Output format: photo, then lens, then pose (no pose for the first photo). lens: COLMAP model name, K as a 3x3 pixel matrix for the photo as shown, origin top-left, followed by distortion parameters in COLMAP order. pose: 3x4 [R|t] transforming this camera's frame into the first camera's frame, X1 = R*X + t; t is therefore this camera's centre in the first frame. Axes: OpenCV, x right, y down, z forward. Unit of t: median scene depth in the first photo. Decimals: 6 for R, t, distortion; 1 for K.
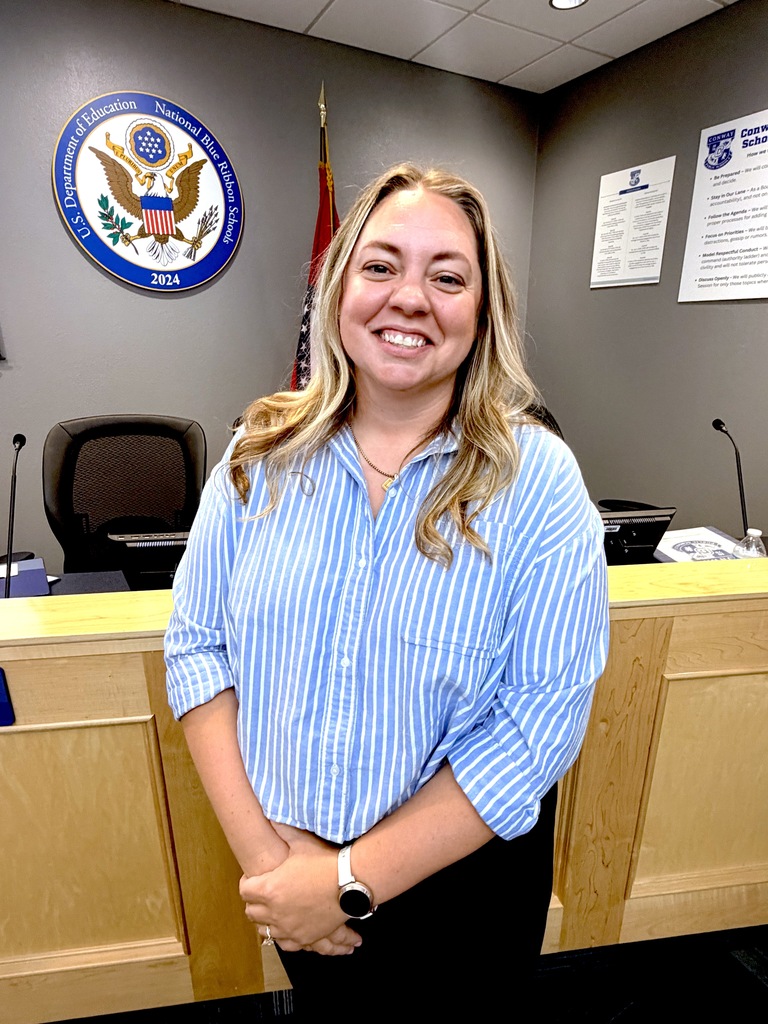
lens RADIAL K [[562.6, 0, 388.0], [0, 562.6, 506.1], [0, 0, 1]] dist [0.003699, -0.003412]
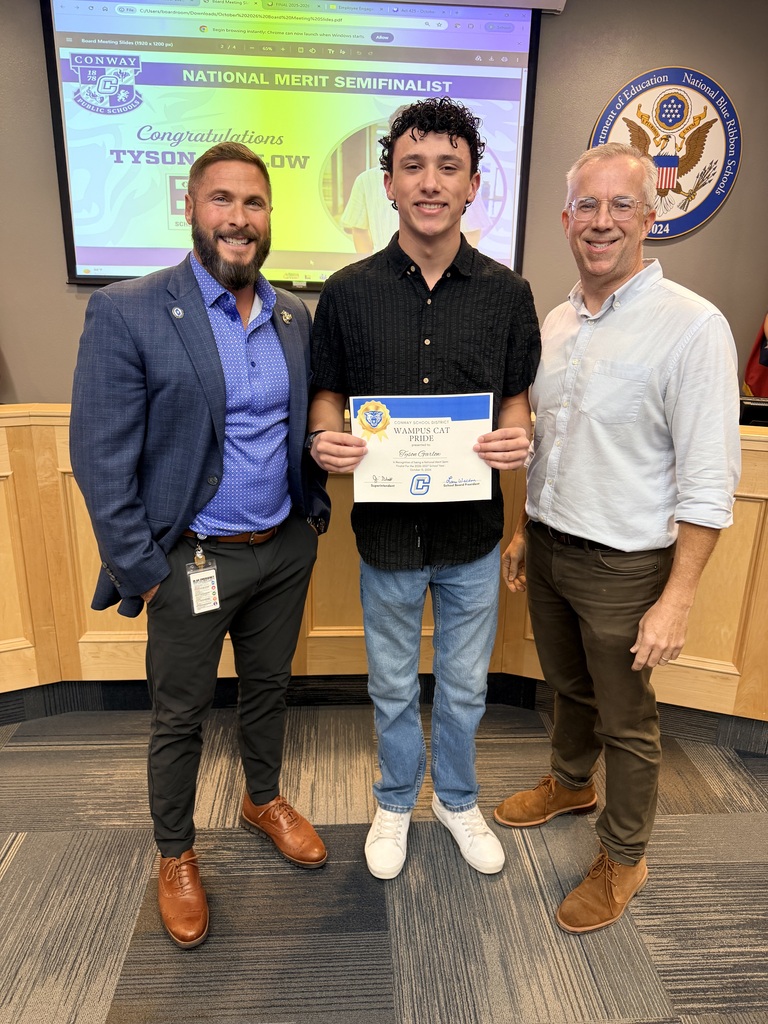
lens RADIAL K [[735.6, 0, 380.4], [0, 735.6, 516.9], [0, 0, 1]] dist [-0.000479, -0.004804]
pose [[0.900863, 0.150622, -0.407135, -0.218835], [-0.152162, 0.987936, 0.028807, 0.209159], [0.406562, 0.035999, 0.912914, -0.548285]]
